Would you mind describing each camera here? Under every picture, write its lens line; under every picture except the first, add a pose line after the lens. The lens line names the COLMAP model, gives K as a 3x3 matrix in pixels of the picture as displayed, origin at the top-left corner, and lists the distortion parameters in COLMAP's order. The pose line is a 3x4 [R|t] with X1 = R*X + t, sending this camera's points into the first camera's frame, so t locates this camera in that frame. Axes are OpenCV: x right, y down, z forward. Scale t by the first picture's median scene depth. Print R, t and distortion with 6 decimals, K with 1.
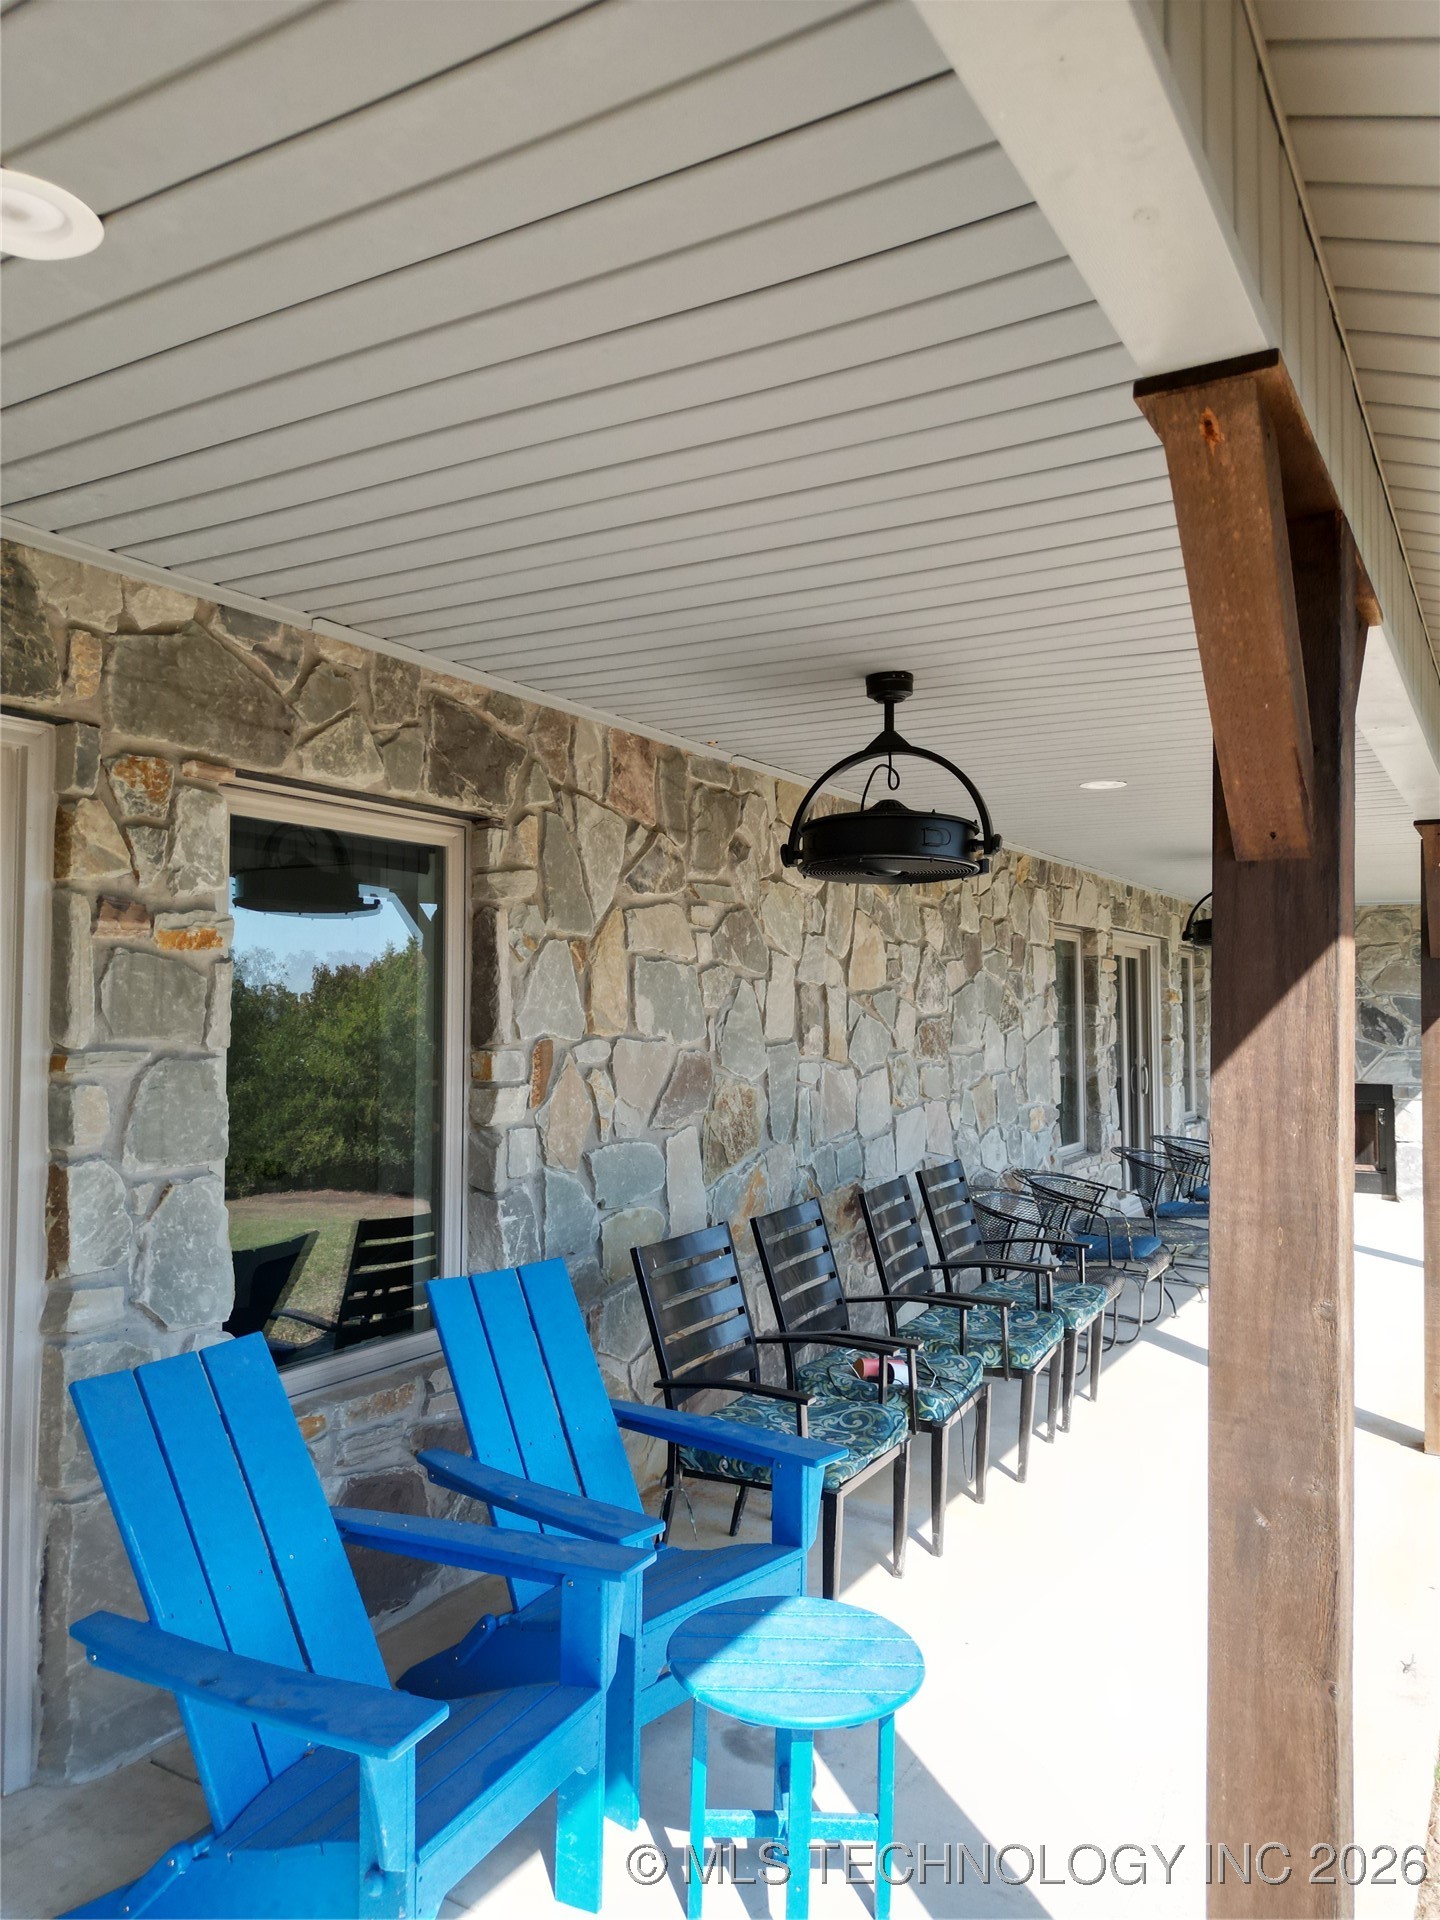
lens RADIAL K [[1352.6, 0, 724.9], [0, 1352.6, 961.9], [0, 0, 1]] dist [0.057410, -0.043392]
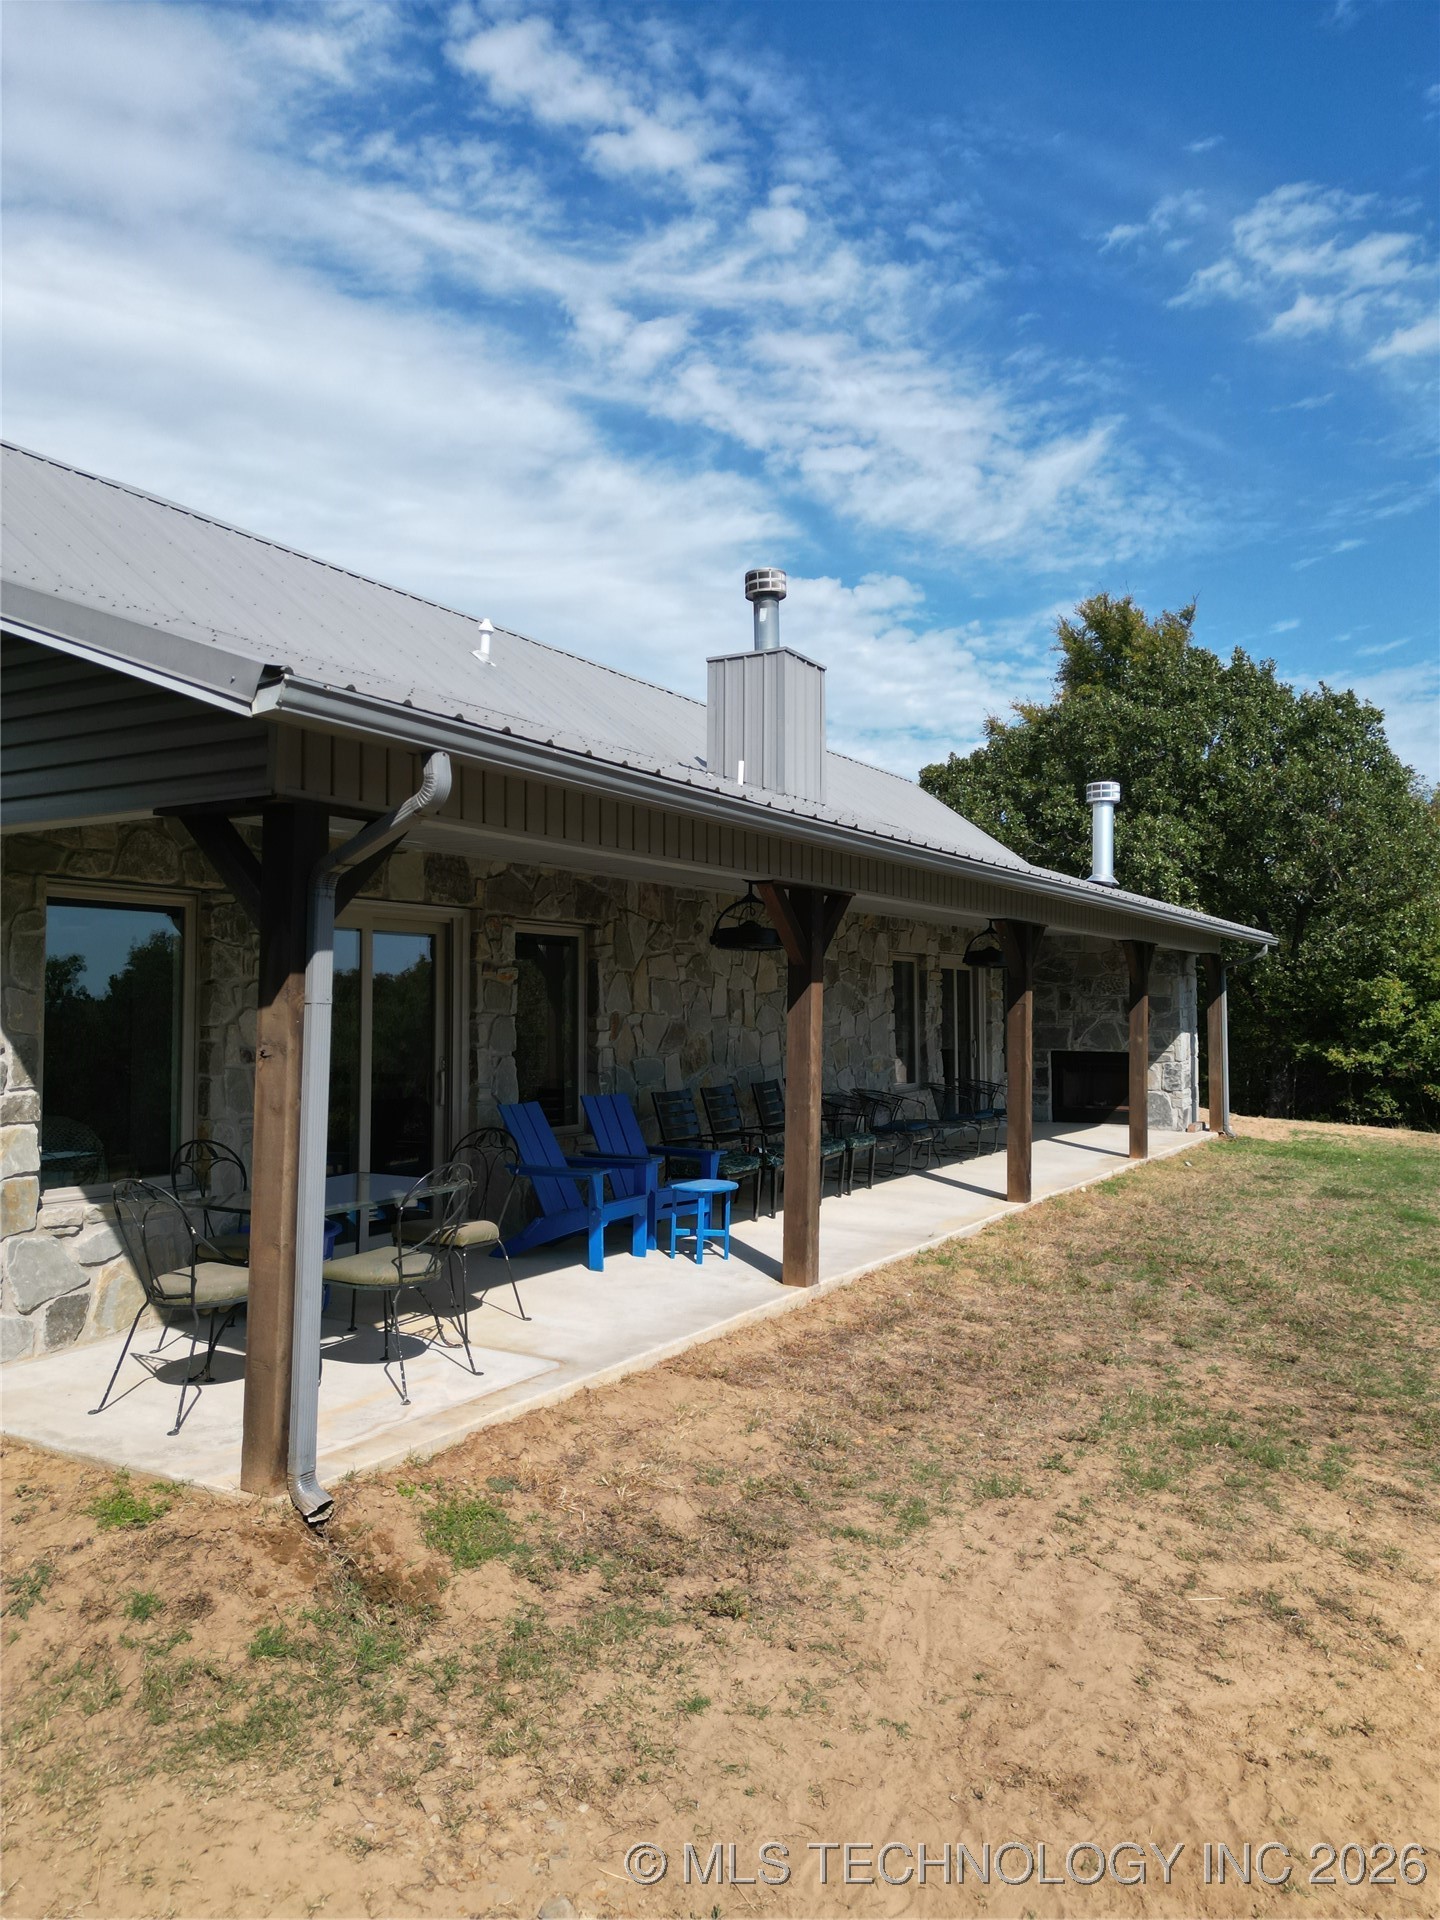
lens RADIAL K [[1352.6, 0, 763.0], [0, 1352.6, 971.9], [0, 0, 1]] dist [0.057410, -0.043392]
pose [[0.999590, -0.001364, 0.028601, 0.061129], [0.001130, 0.999966, 0.008214, -0.035712], [-0.028611, -0.008179, 0.999557, -1.394585]]
